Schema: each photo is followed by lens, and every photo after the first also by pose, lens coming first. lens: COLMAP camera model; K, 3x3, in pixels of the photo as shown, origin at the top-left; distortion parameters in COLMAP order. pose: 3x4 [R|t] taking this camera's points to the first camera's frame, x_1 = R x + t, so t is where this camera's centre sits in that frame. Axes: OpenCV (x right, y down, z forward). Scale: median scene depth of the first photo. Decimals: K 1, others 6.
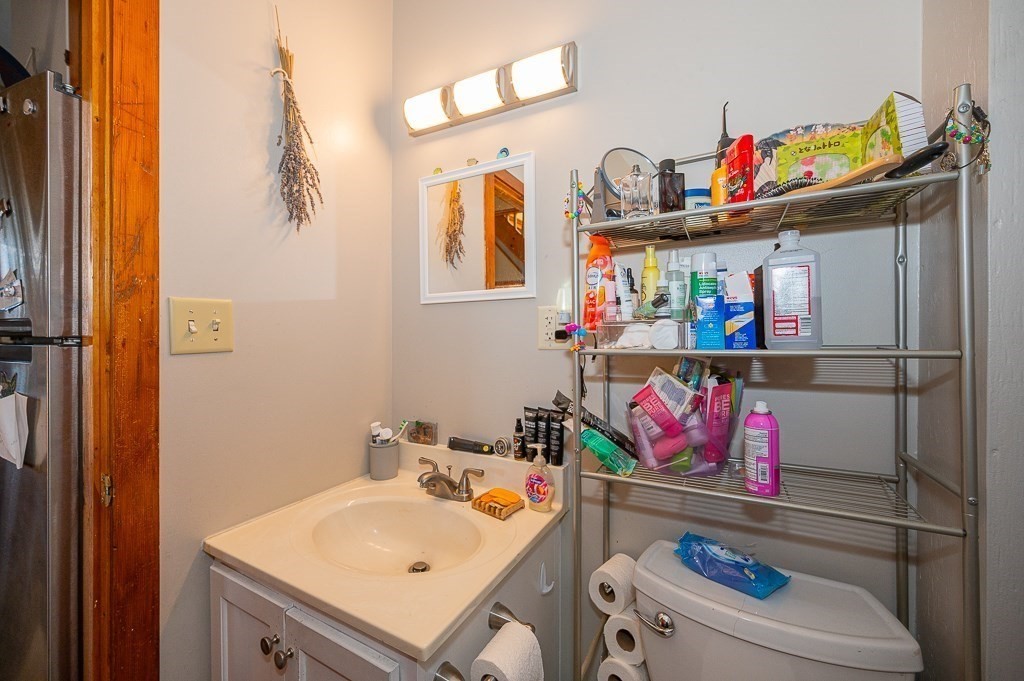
lens RADIAL K [[399.0, 0, 509.2], [0, 399.0, 341.6], [0, 0, 1]] dist [-0.000361, -0.000133]
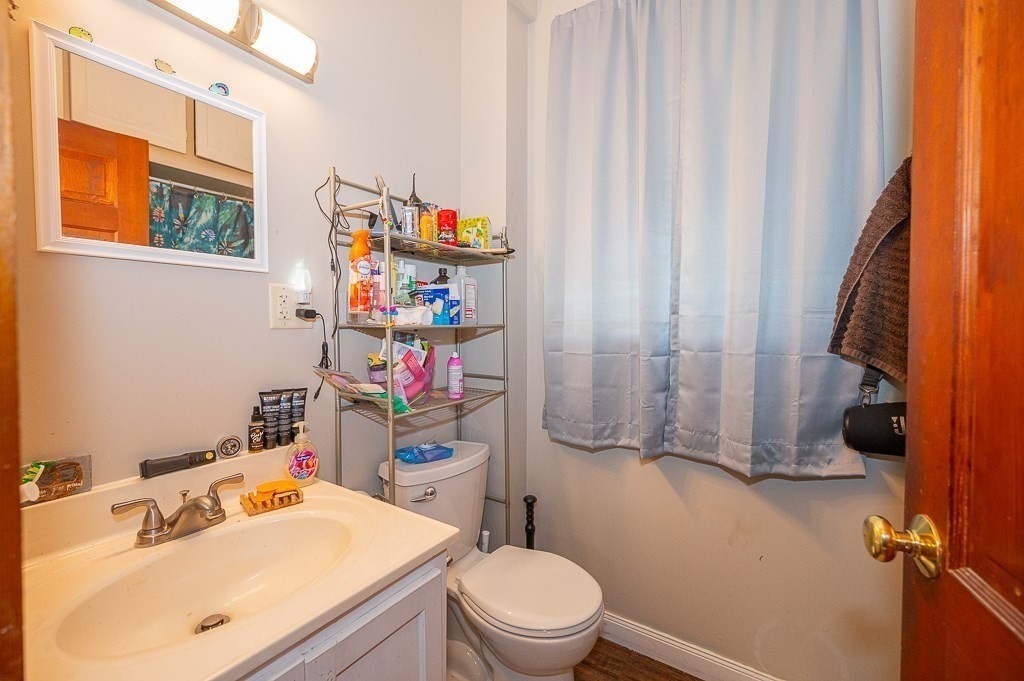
lens RADIAL K [[442.8, 0, 508.2], [0, 442.8, 334.0], [0, 0, 1]] dist [-0.000056, 0.000312]
pose [[0.080027, -0.017611, 0.996637, -0.997833], [0.006319, 0.999833, 0.017160, 0.019367], [-0.996773, 0.004924, 0.080125, 0.388203]]
